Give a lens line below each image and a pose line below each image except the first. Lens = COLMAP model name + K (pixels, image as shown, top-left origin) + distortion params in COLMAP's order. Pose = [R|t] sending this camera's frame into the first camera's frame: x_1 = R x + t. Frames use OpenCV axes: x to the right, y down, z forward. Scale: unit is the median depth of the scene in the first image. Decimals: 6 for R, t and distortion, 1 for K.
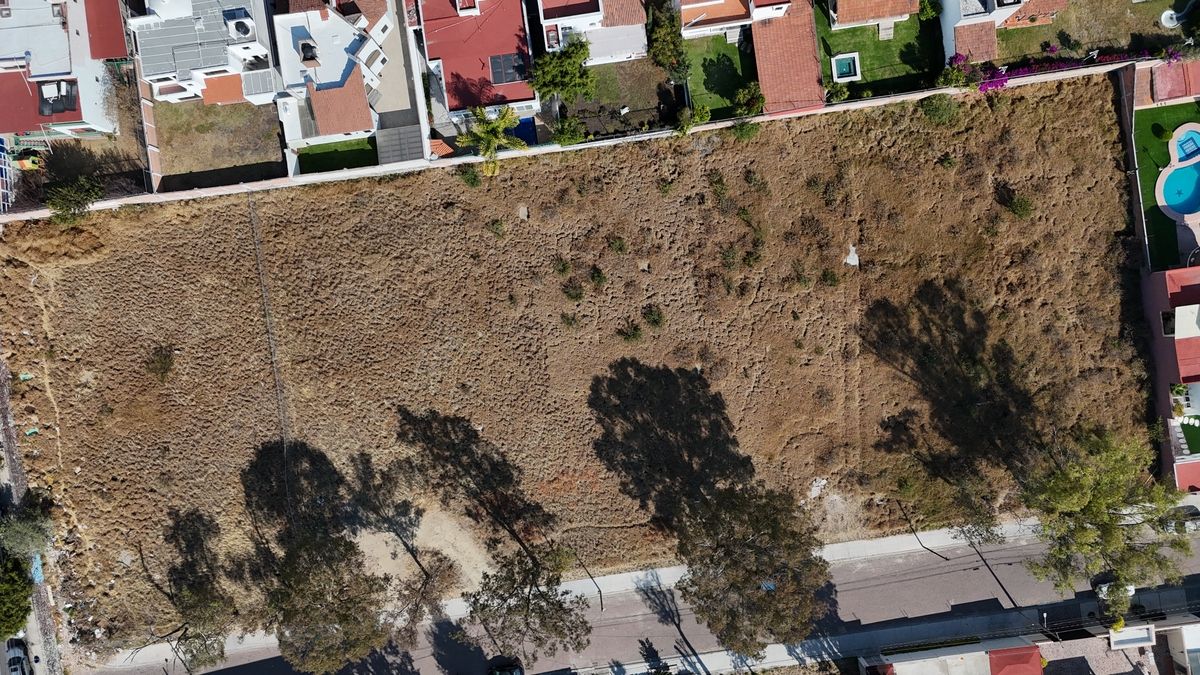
lens RADIAL K [[886.3, 0, 600.0], [0, 886.3, 337.5], [0, 0, 1]] dist [0.008812, 0.000279]
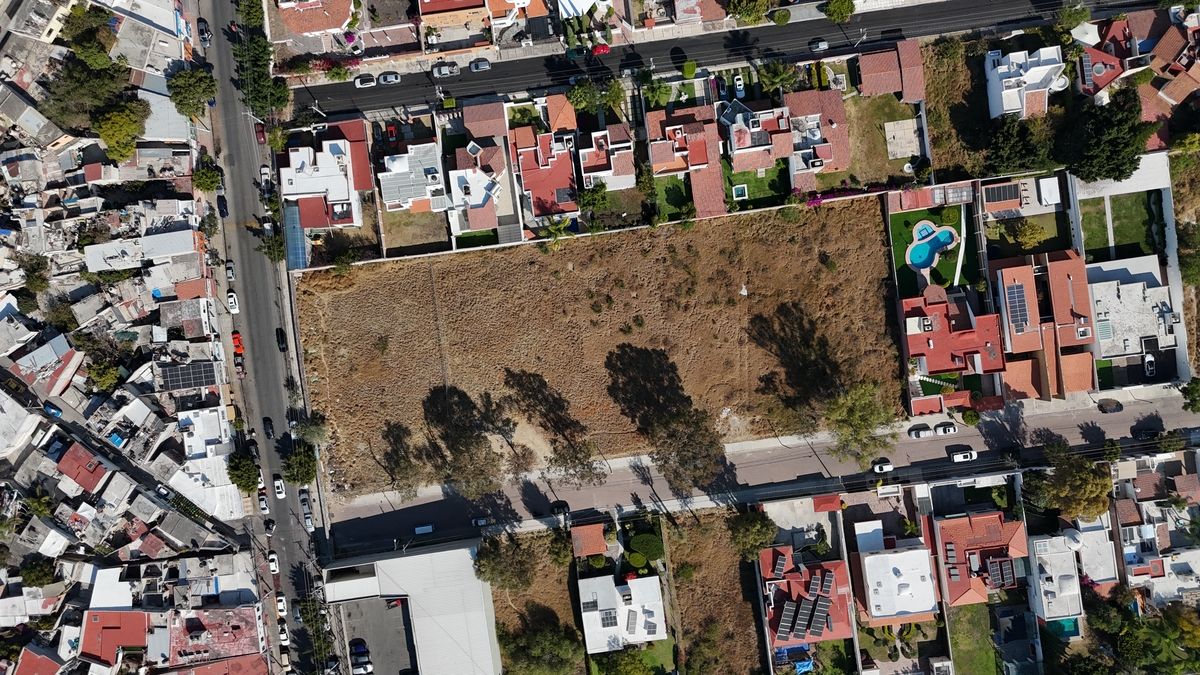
lens RADIAL K [[886.3, 0, 600.0], [0, 886.3, 337.5], [0, 0, 1]] dist [0.008812, 0.000279]
pose [[0.999989, 0.004552, -0.001493, -0.020323], [-0.004545, 0.999979, 0.004543, 0.001910], [0.001514, -0.004536, 0.999989, -0.903400]]
